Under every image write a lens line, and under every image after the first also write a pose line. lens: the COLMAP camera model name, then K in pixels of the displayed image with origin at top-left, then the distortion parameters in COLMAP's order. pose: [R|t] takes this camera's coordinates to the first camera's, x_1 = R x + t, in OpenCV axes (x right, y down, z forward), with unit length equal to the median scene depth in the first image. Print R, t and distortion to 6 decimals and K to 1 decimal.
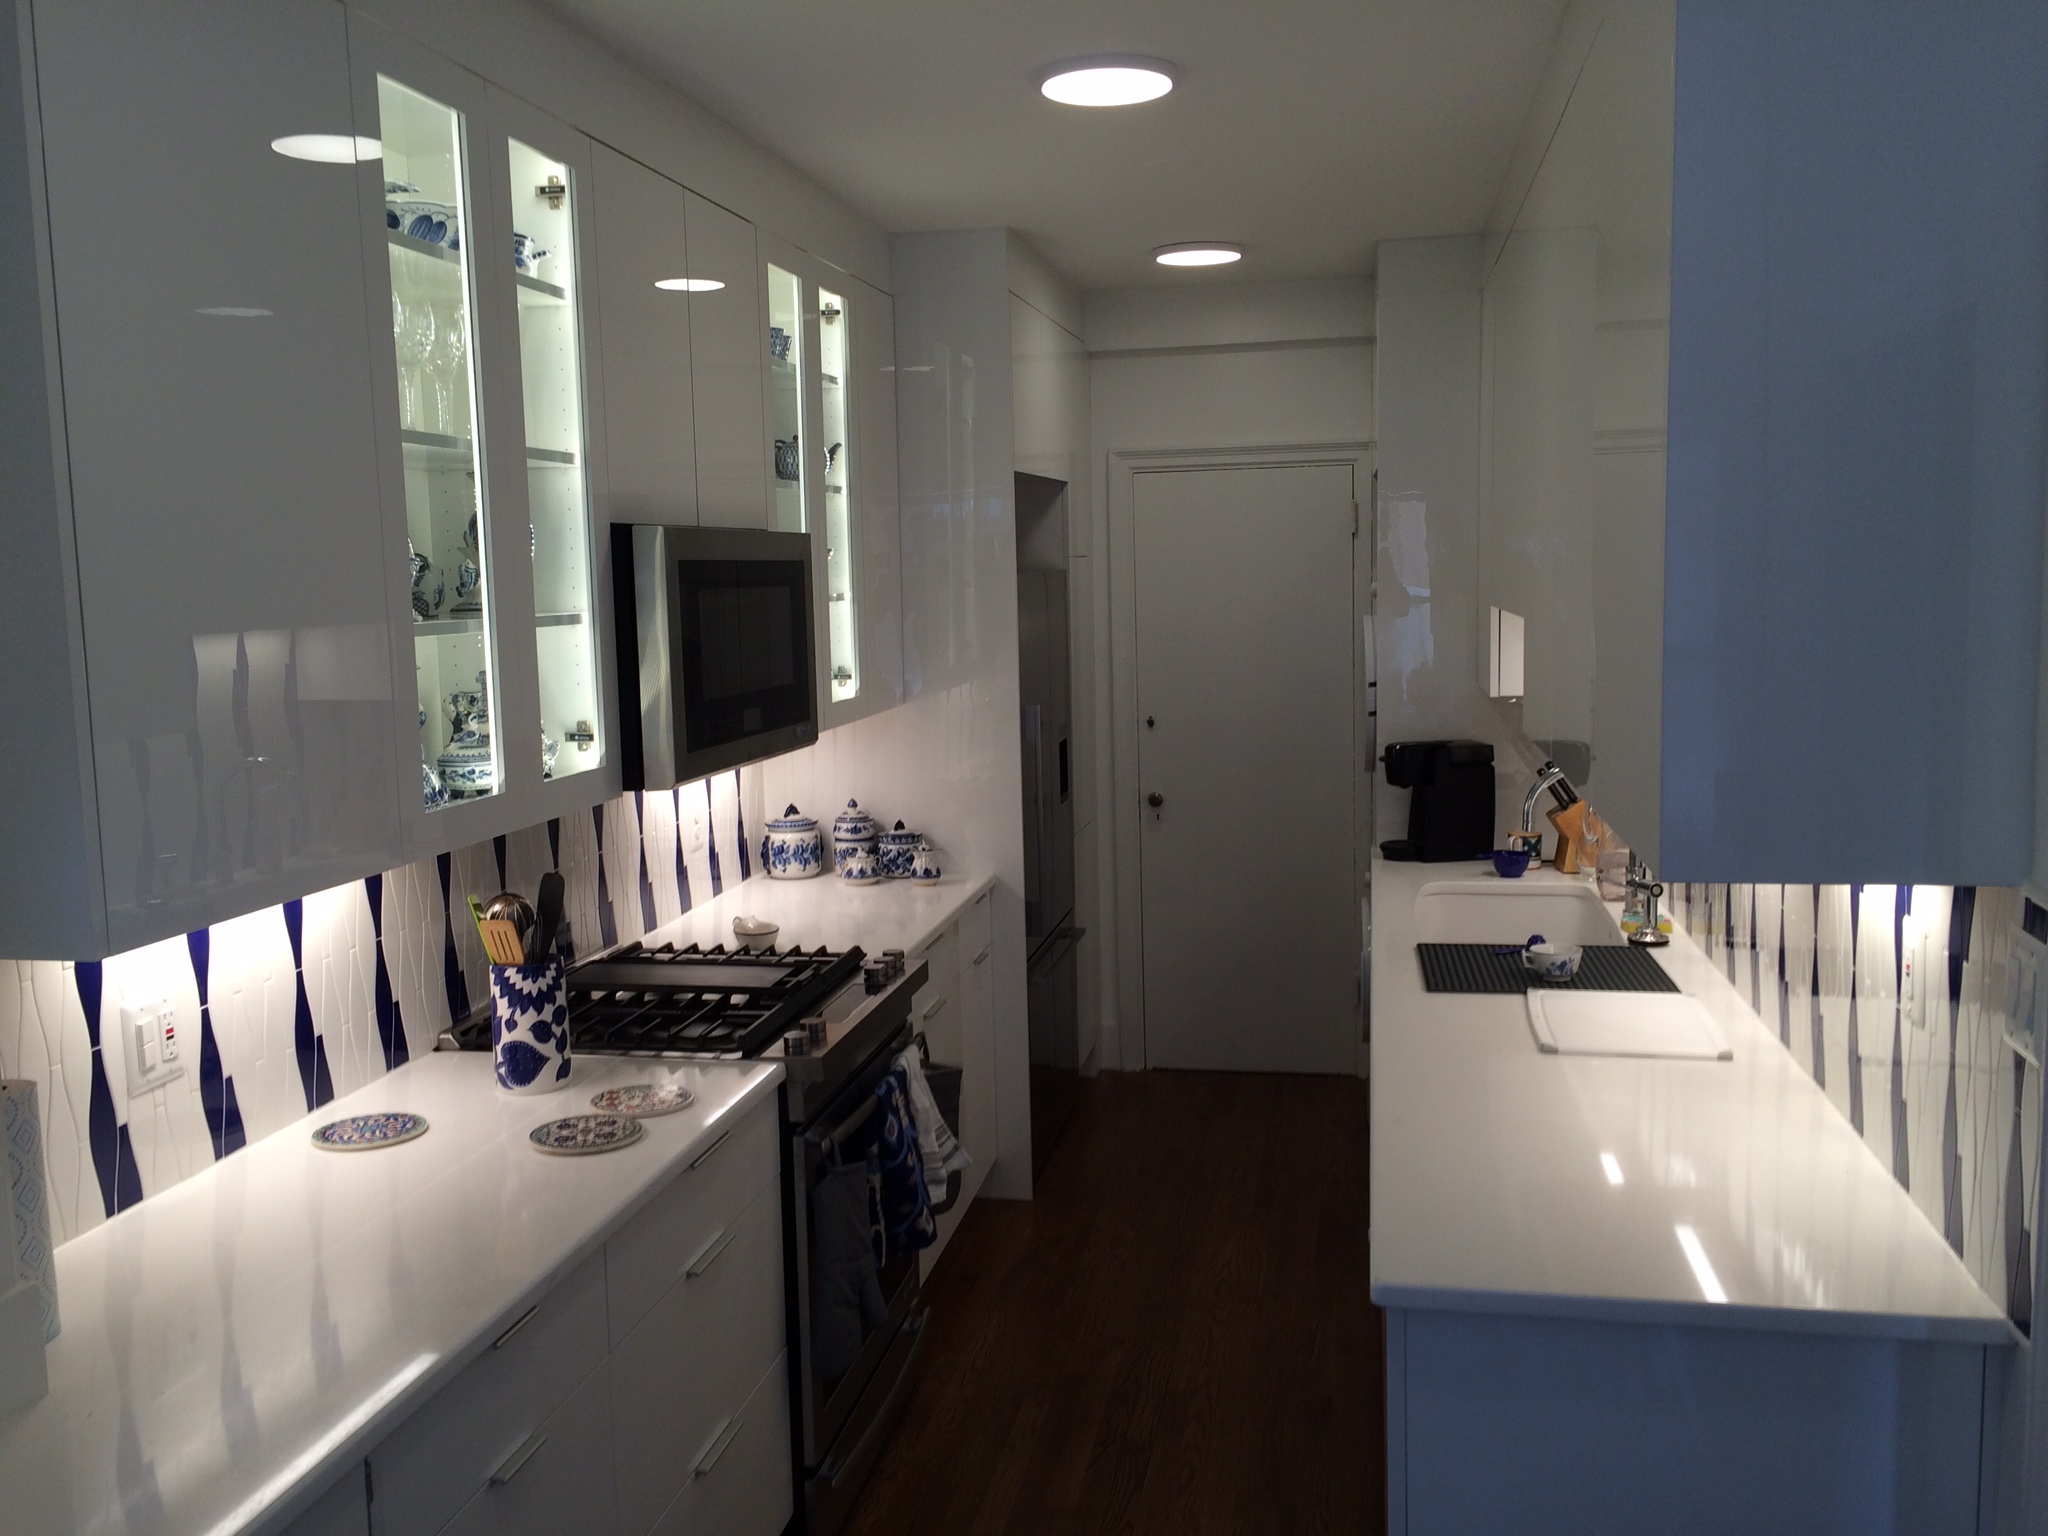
lens RADIAL K [[1799.9, 0, 1024.0], [0, 1799.9, 768.0], [0, 0, 1]] dist [0.090547, -0.001339]
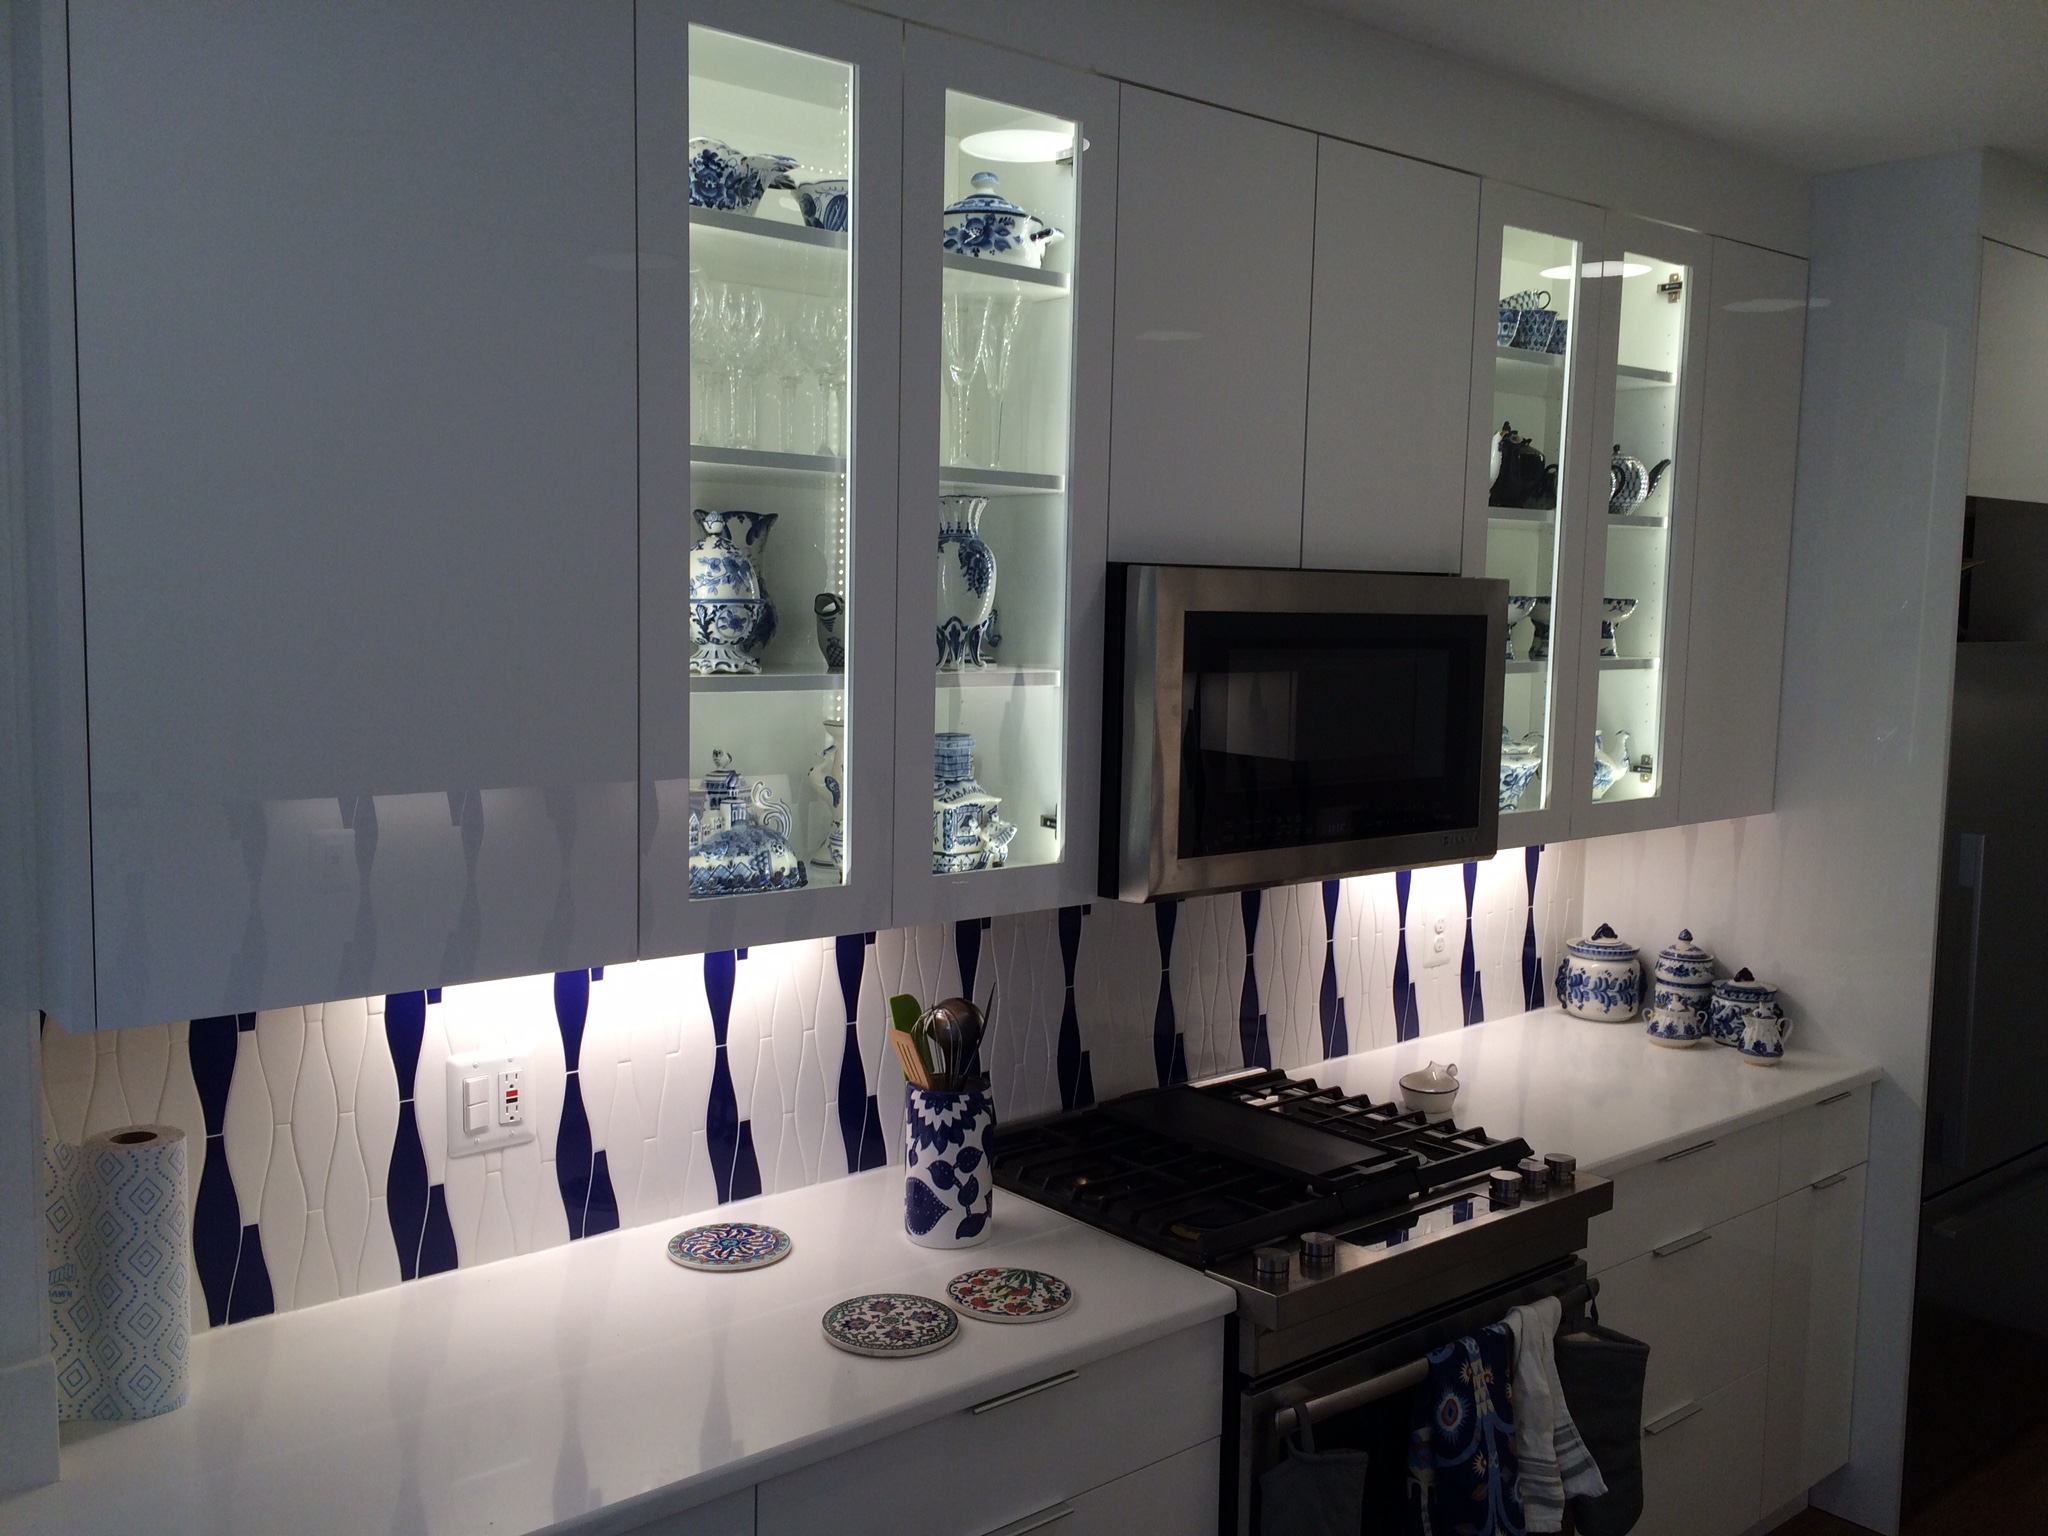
lens RADIAL K [[1760.8, 0, 1024.0], [0, 1760.8, 768.0], [0, 0, 1]] dist [0.094599, -0.136303]
pose [[0.773457, 0.094763, -0.626725, 0.235679], [-0.106213, 0.994157, 0.019240, -0.054654], [0.624887, 0.051685, 0.779003, 0.366781]]
